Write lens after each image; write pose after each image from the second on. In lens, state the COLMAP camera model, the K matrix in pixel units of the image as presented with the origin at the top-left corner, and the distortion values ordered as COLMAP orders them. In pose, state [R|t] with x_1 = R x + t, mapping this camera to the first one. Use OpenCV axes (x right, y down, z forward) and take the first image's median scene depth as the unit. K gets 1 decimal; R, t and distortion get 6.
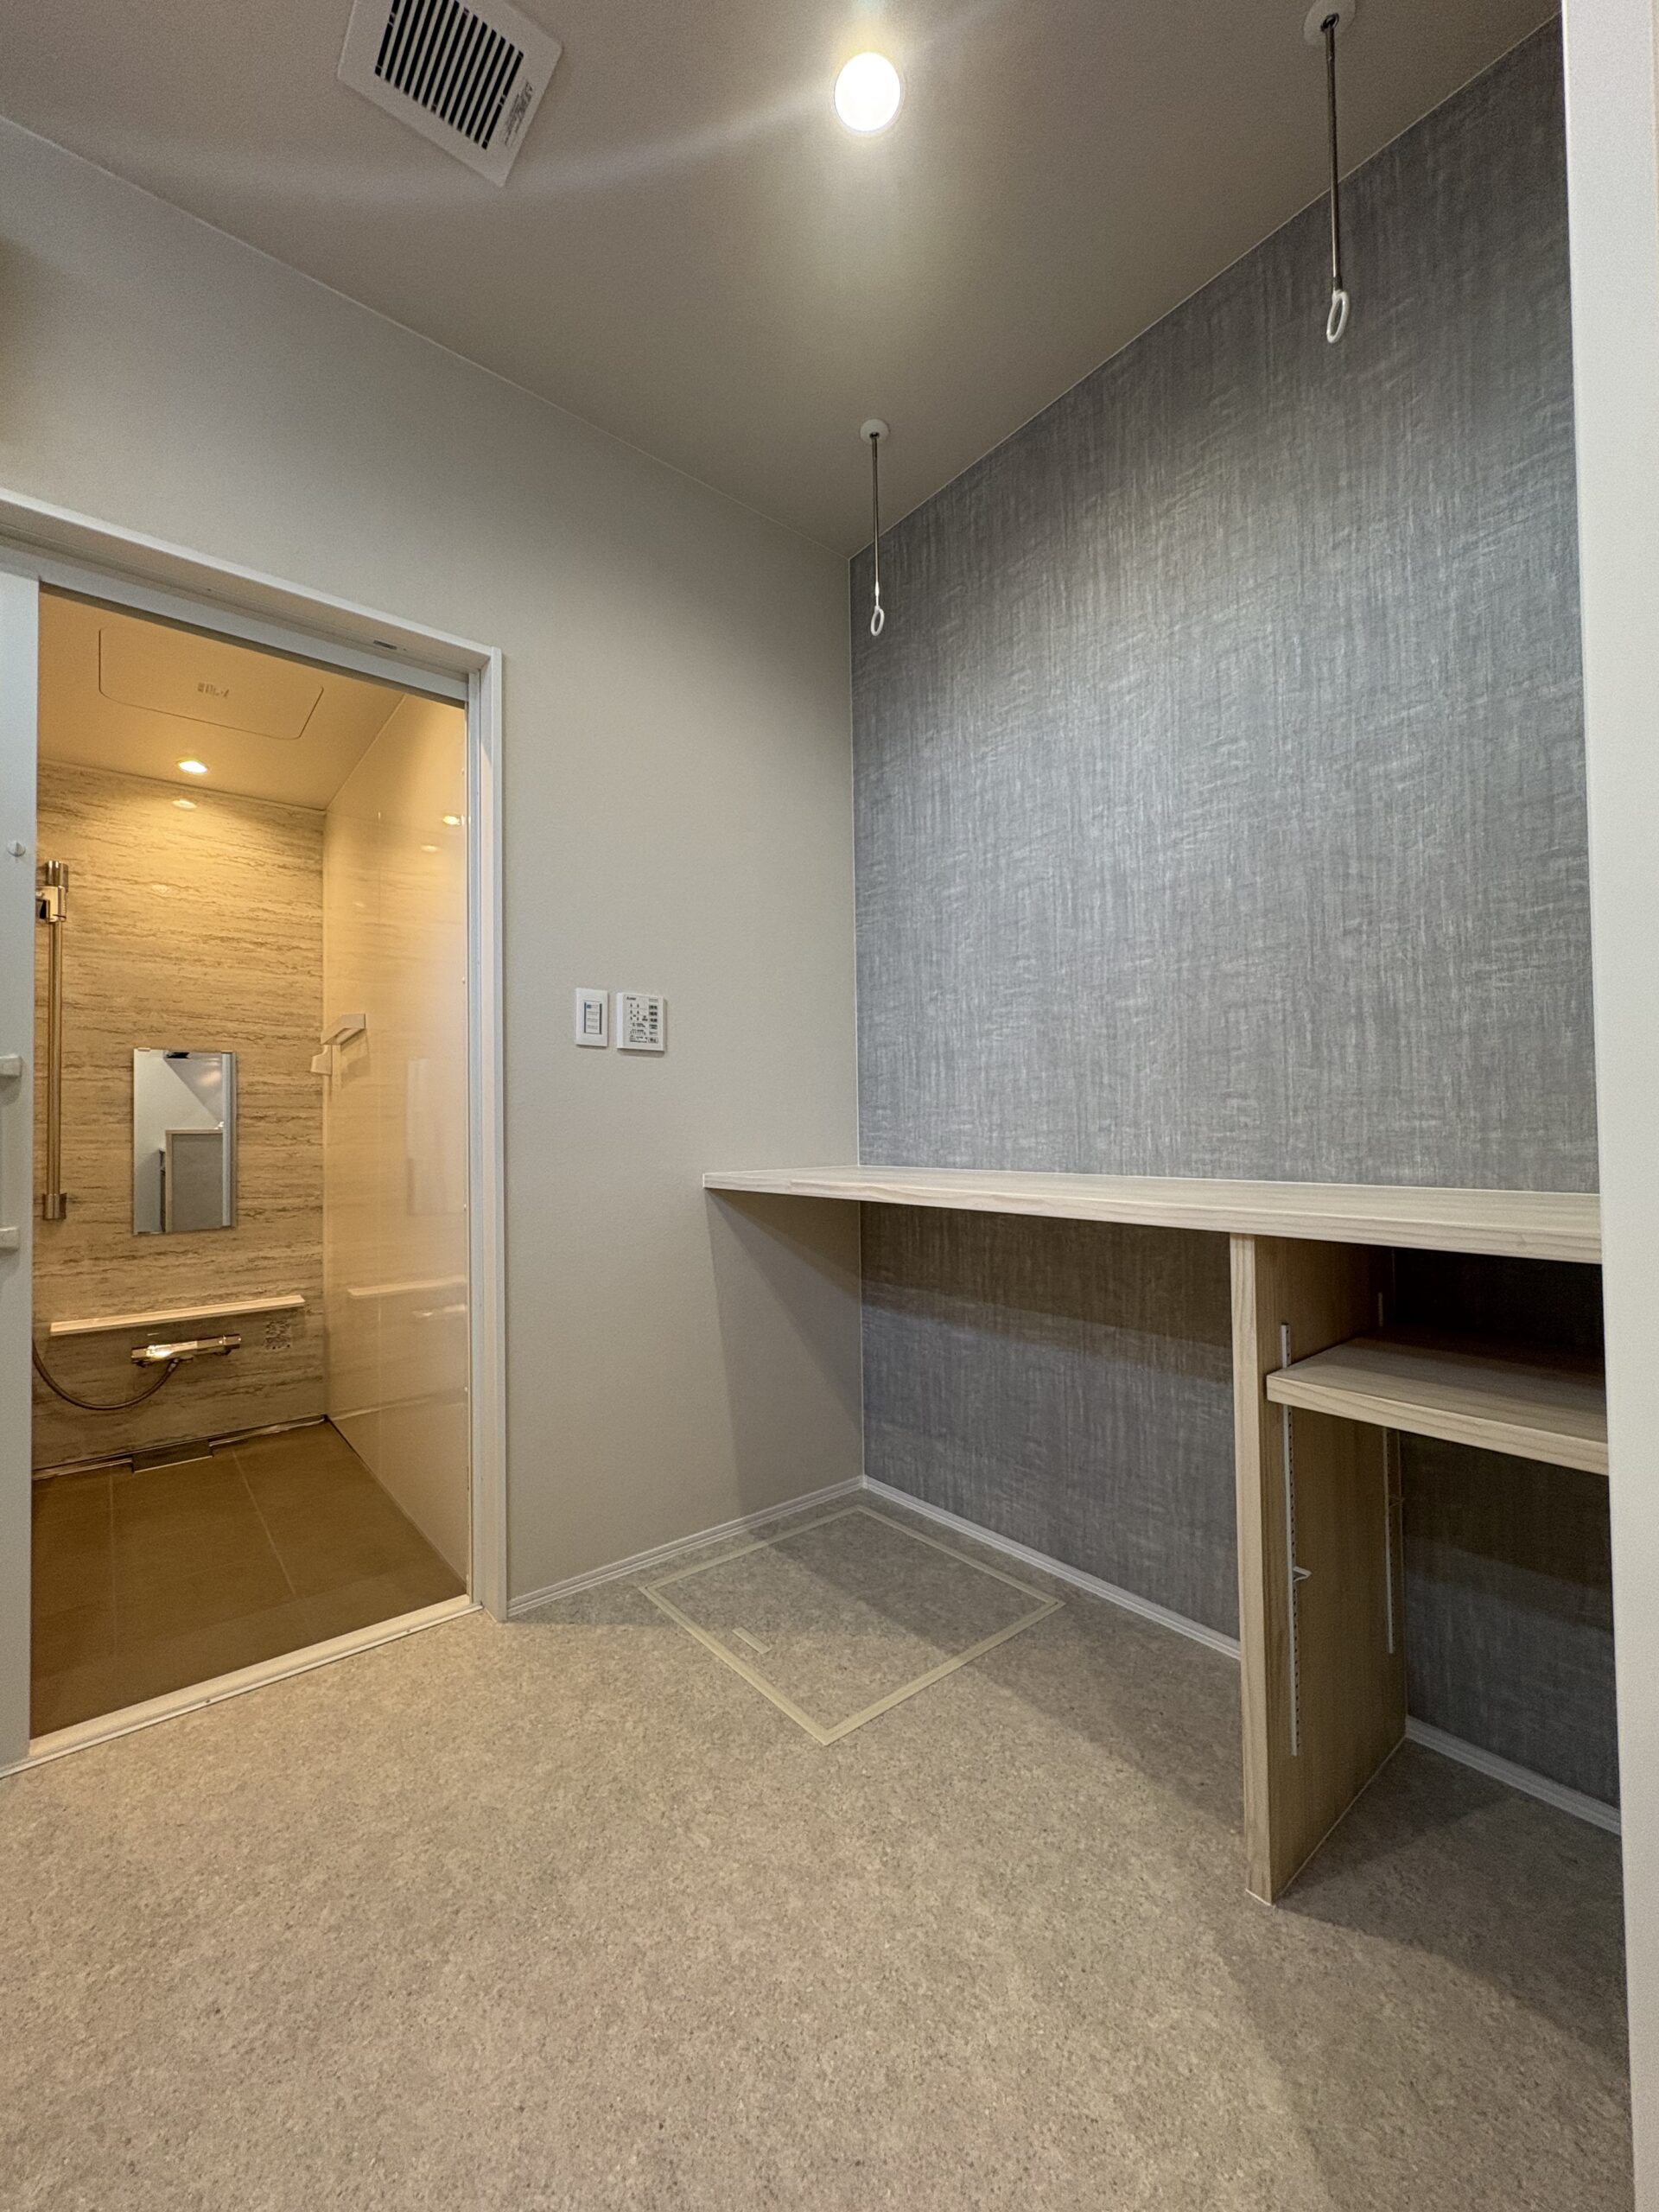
lens RADIAL K [[895.0, 0, 828.5], [0, 895.0, 1099.9], [0, 0, 1]] dist [0.008688, -0.000265]
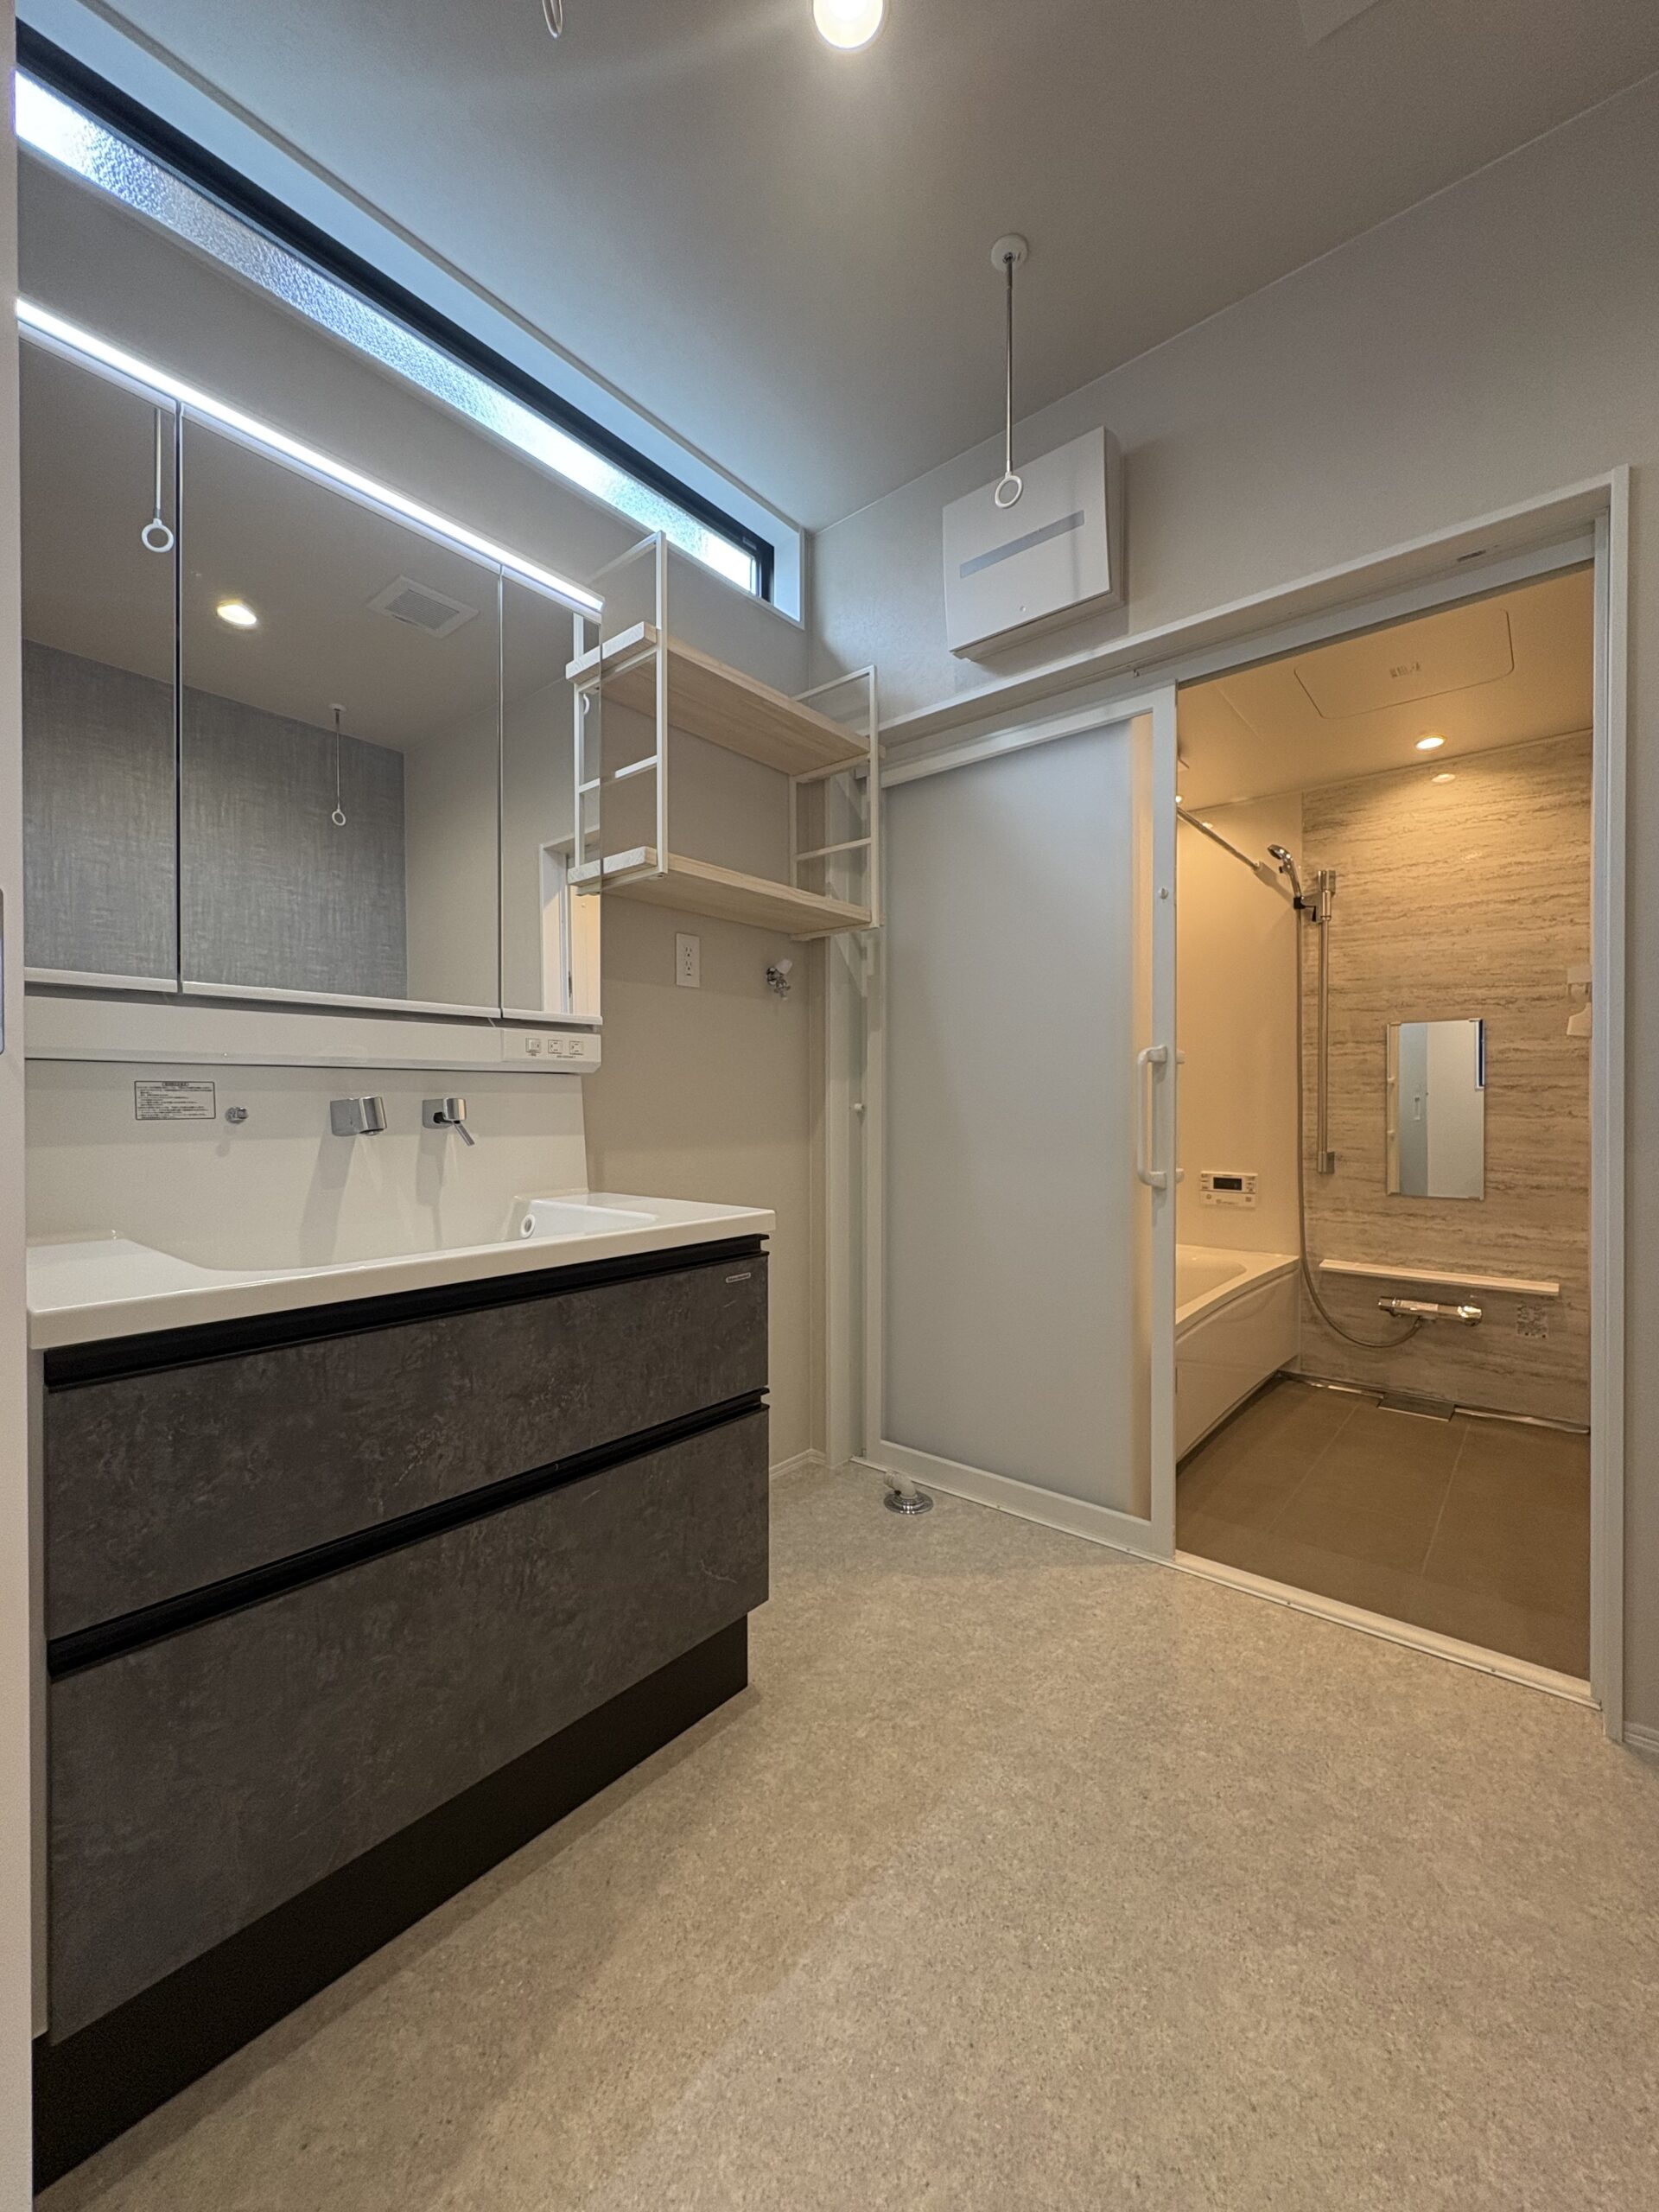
lens RADIAL K [[895.0, 0, 827.8], [0, 895.0, 1103.4], [0, 0, 1]] dist [0.008688, -0.000265]
pose [[0.186583, 0.018059, -0.982273, 0.174864], [0.027338, 0.999348, 0.023566, -0.005342], [0.982059, -0.031250, 0.185967, 0.131592]]
